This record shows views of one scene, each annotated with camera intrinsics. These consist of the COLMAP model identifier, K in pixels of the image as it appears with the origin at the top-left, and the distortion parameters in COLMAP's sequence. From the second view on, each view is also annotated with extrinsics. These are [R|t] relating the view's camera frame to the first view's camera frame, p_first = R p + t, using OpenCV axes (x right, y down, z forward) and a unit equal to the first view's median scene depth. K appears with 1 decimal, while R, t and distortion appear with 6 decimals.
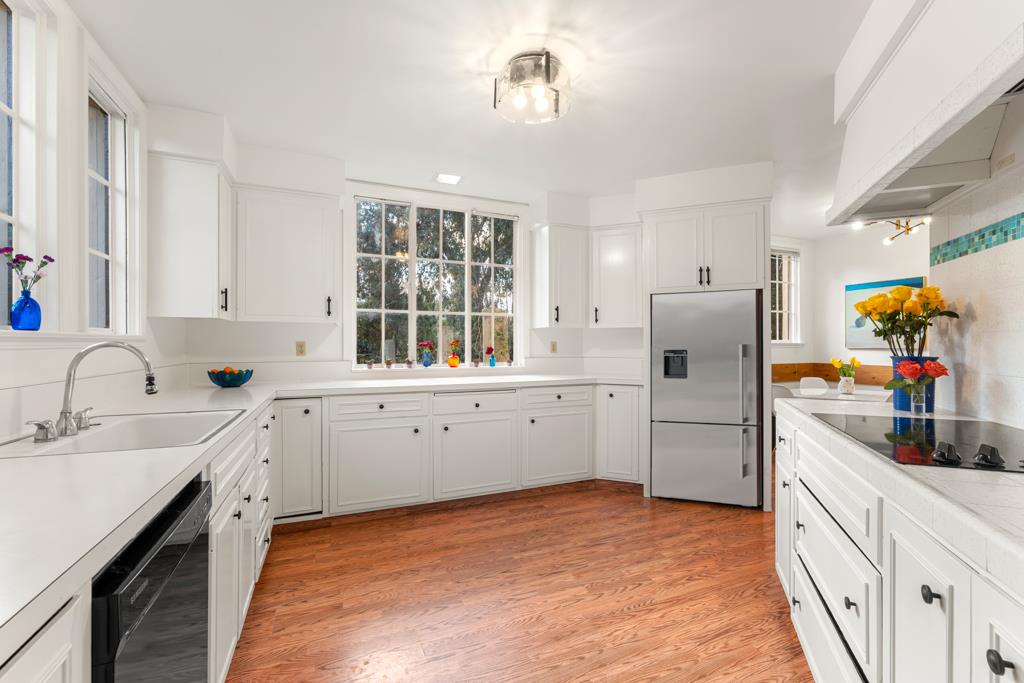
lens RADIAL K [[434.4, 0, 509.7], [0, 434.4, 340.6], [0, 0, 1]] dist [0.000037, 0.000029]
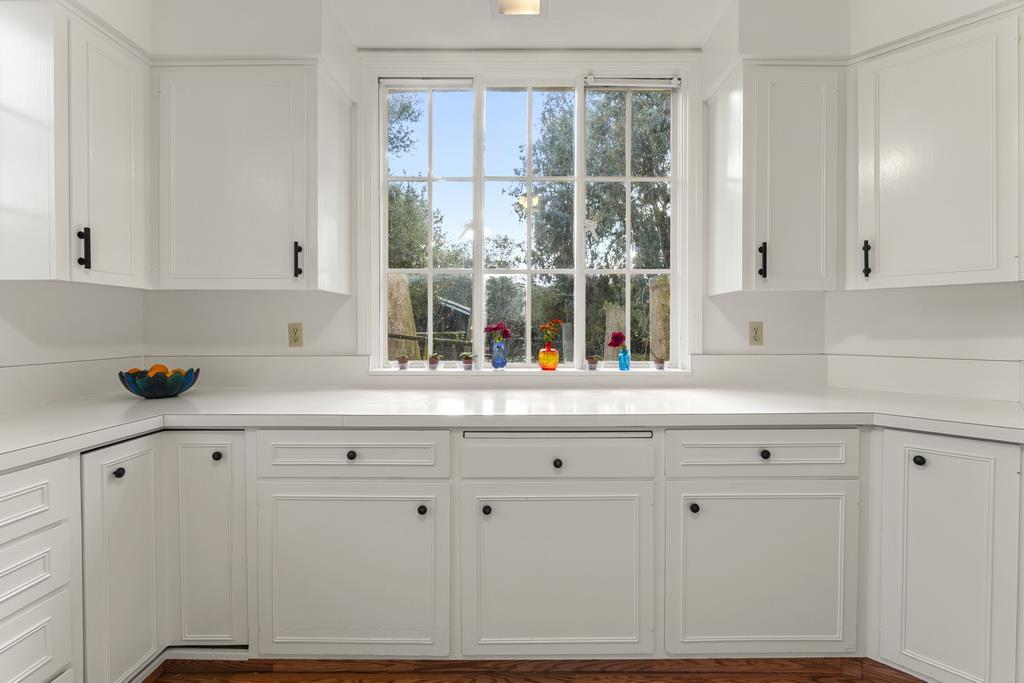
lens RADIAL K [[441.0, 0, 528.8], [0, 441.0, 333.3], [0, 0, 1]] dist [-0.002900, -0.000205]
pose [[0.923369, 0.003959, -0.383893, 0.066155], [0.004146, 0.999786, 0.020281, 0.004698], [0.383891, -0.020319, 0.923155, 0.527141]]
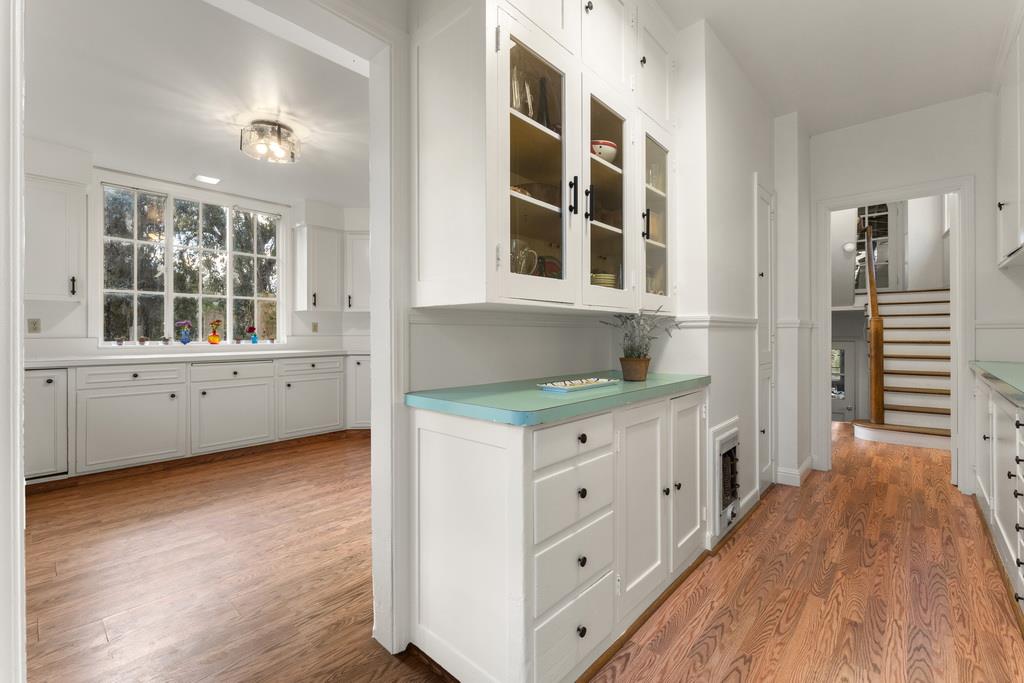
lens RADIAL K [[441.6, 0, 512.0], [0, 441.6, 329.8], [0, 0, 1]] dist [-0.001684, -0.000244]
pose [[0.905436, 0.000041, 0.424483, 0.092381], [0.000543, 0.999999, -0.001256, 0.028323], [-0.424482, 0.001368, 0.905435, -0.398668]]
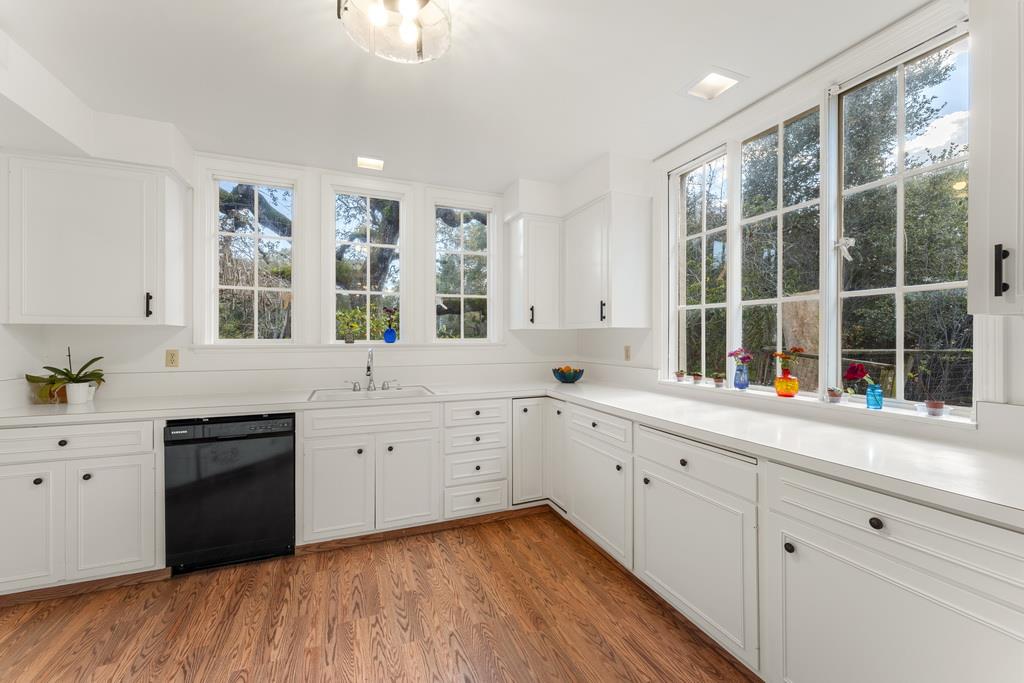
lens RADIAL K [[407.0, 0, 511.6], [0, 407.0, 336.7], [0, 0, 1]] dist [-0.000088, -0.000137]
pose [[-0.004876, -0.002195, -0.999986, 0.433181], [0.008427, 0.999962, -0.002236, -0.018475], [0.999953, -0.008438, -0.004857, 0.714132]]
